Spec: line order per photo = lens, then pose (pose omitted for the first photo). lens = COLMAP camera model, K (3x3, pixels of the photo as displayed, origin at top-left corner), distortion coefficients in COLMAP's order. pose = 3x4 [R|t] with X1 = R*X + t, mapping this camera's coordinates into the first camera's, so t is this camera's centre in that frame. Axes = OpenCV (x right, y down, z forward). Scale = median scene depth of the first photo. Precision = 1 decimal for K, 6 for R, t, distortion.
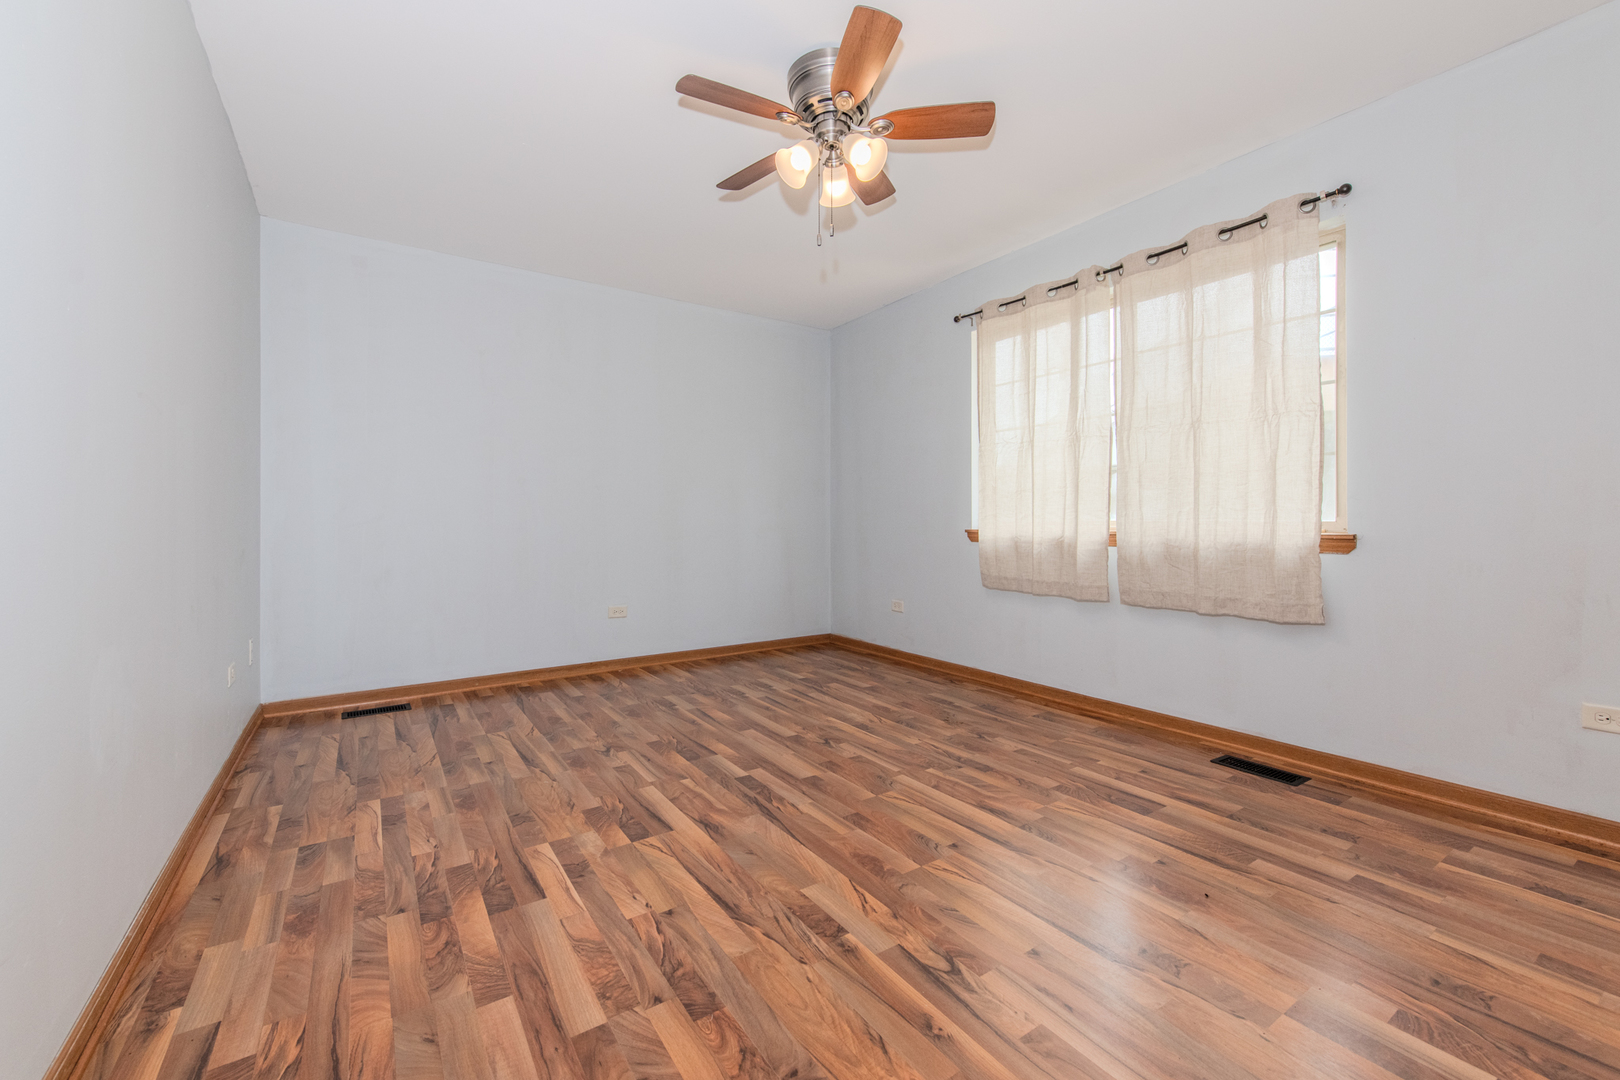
lens RADIAL K [[664.4, 0, 790.2], [0, 664.4, 519.2], [0, 0, 1]] dist [0.006031, 0.000036]
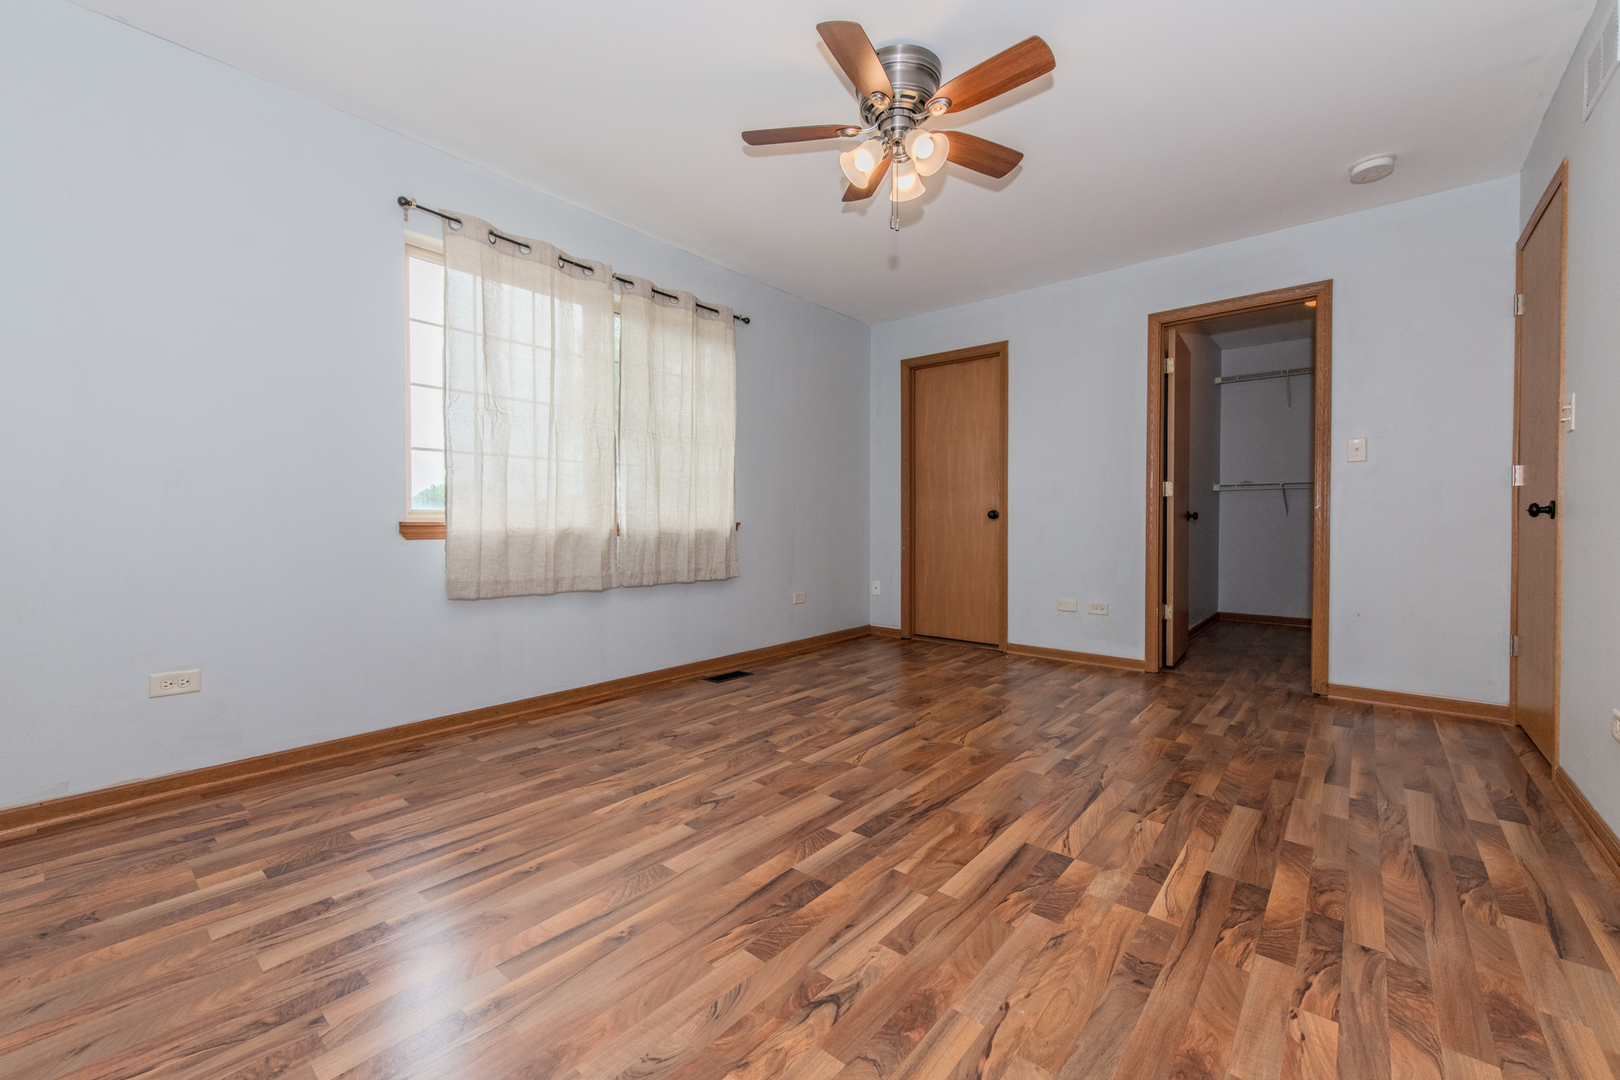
lens RADIAL K [[654.5, 0, 808.8], [0, 654.5, 532.0], [0, 0, 1]] dist [0.001834, -0.000173]
pose [[-0.295014, -0.016747, 0.955346, -0.875298], [-0.000010, 0.999846, 0.017524, 0.025898], [-0.955493, 0.005161, -0.294969, 1.445896]]
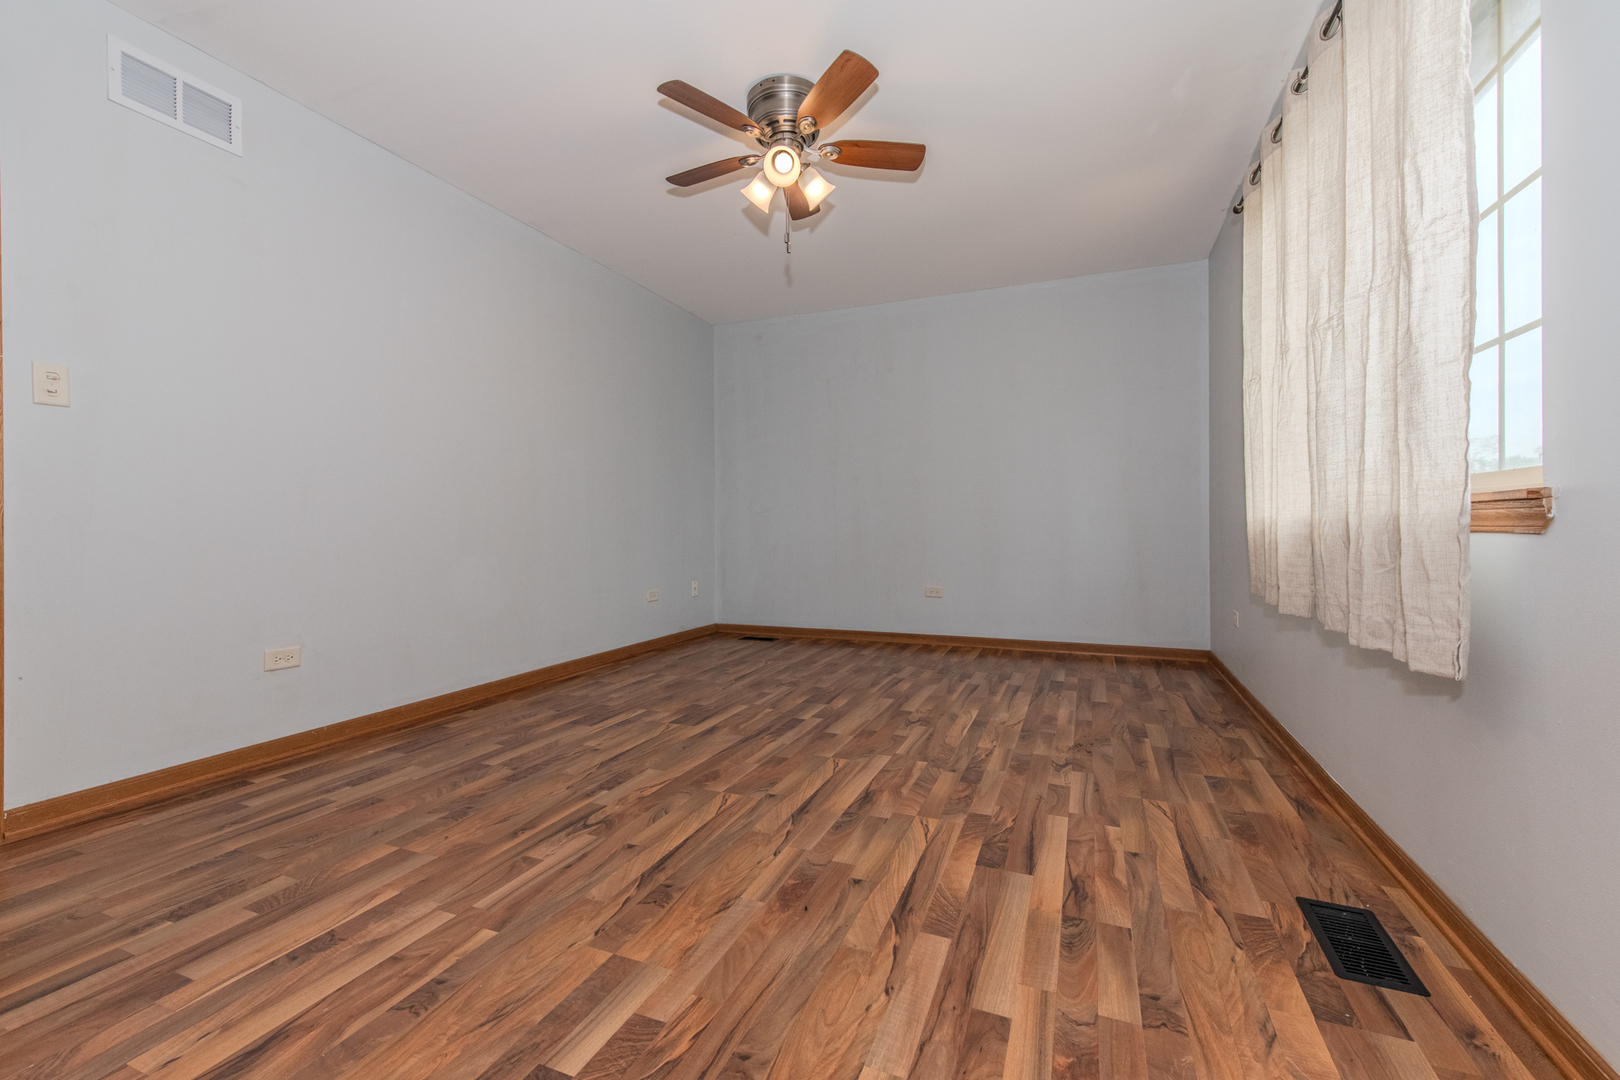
lens RADIAL K [[654.5, 0, 808.8], [0, 654.5, 532.0], [0, 0, 1]] dist [0.001834, -0.000173]
pose [[0.569265, 0.005313, -0.822137, 1.010896], [0.004364, 0.999946, 0.009484, 0.048443], [0.822143, -0.008987, 0.569211, 0.397593]]
